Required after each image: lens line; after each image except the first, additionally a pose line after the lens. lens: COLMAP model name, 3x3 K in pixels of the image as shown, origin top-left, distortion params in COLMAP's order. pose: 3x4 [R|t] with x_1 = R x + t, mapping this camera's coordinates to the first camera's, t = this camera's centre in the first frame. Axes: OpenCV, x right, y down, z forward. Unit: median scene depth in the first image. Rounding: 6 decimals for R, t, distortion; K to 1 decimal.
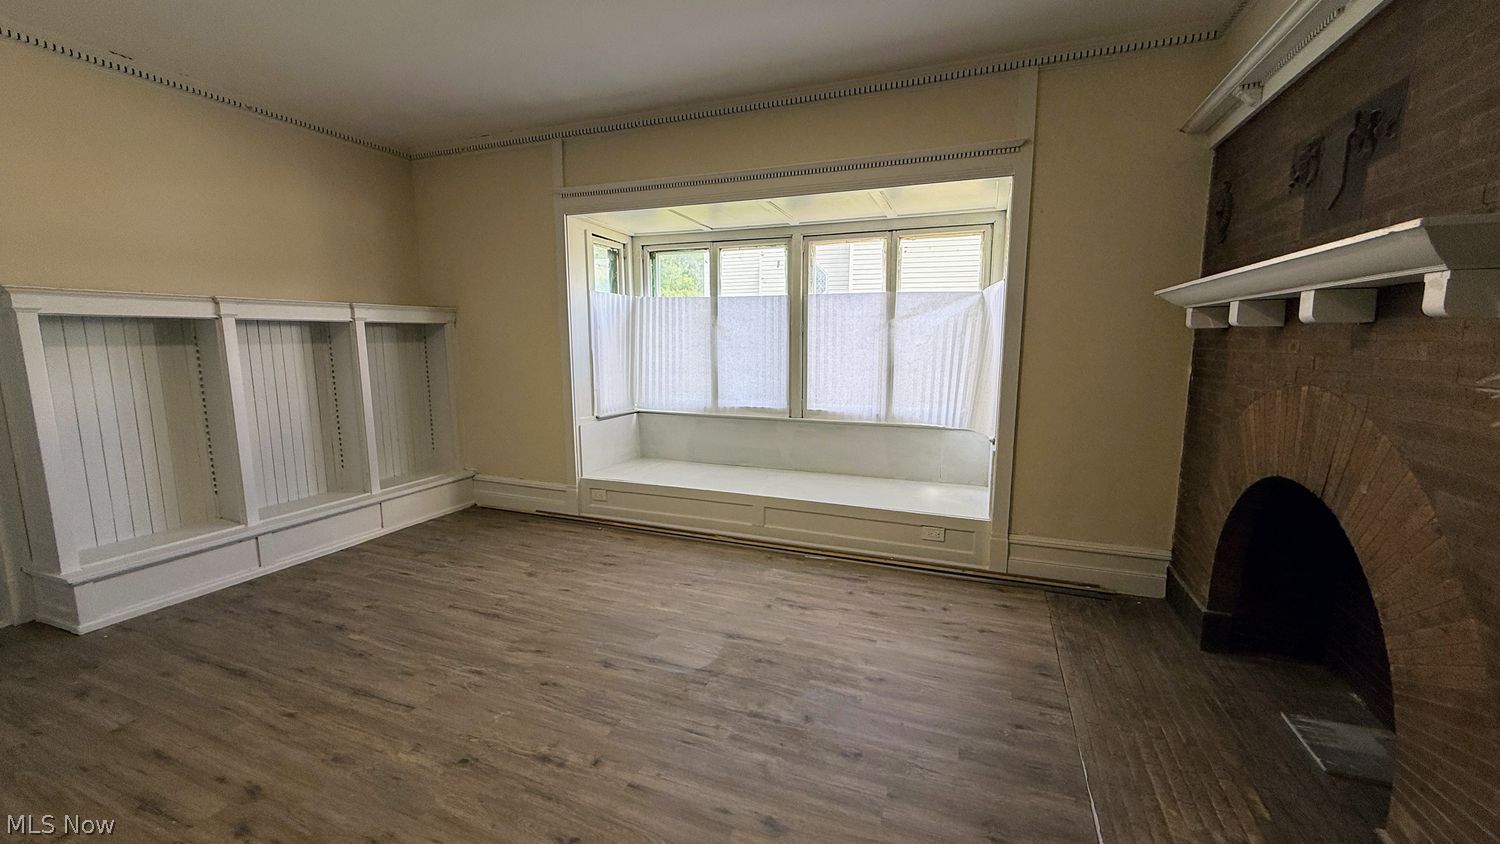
lens RADIAL K [[593.9, 0, 744.7], [0, 593.9, 420.6], [0, 0, 1]] dist [0.000657, 0.000054]
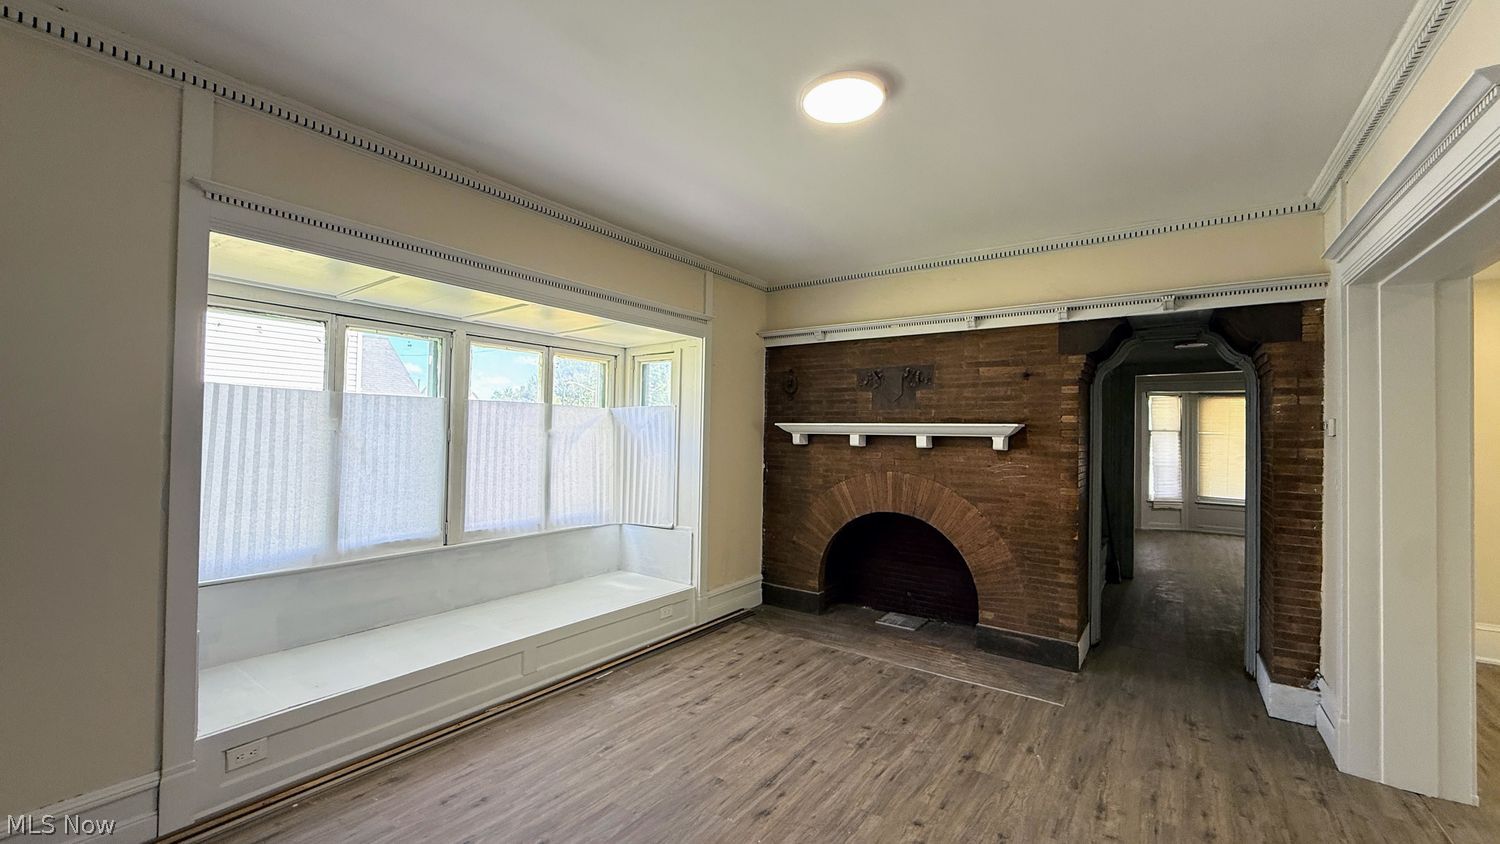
lens RADIAL K [[593.9, 0, 744.7], [0, 593.9, 420.6], [0, 0, 1]] dist [0.000657, 0.000054]
pose [[0.244112, 0.024175, 0.969446, -0.799140], [0.118757, 0.991420, -0.054627, -0.105752], [-0.962448, 0.128463, 0.239147, 0.502031]]
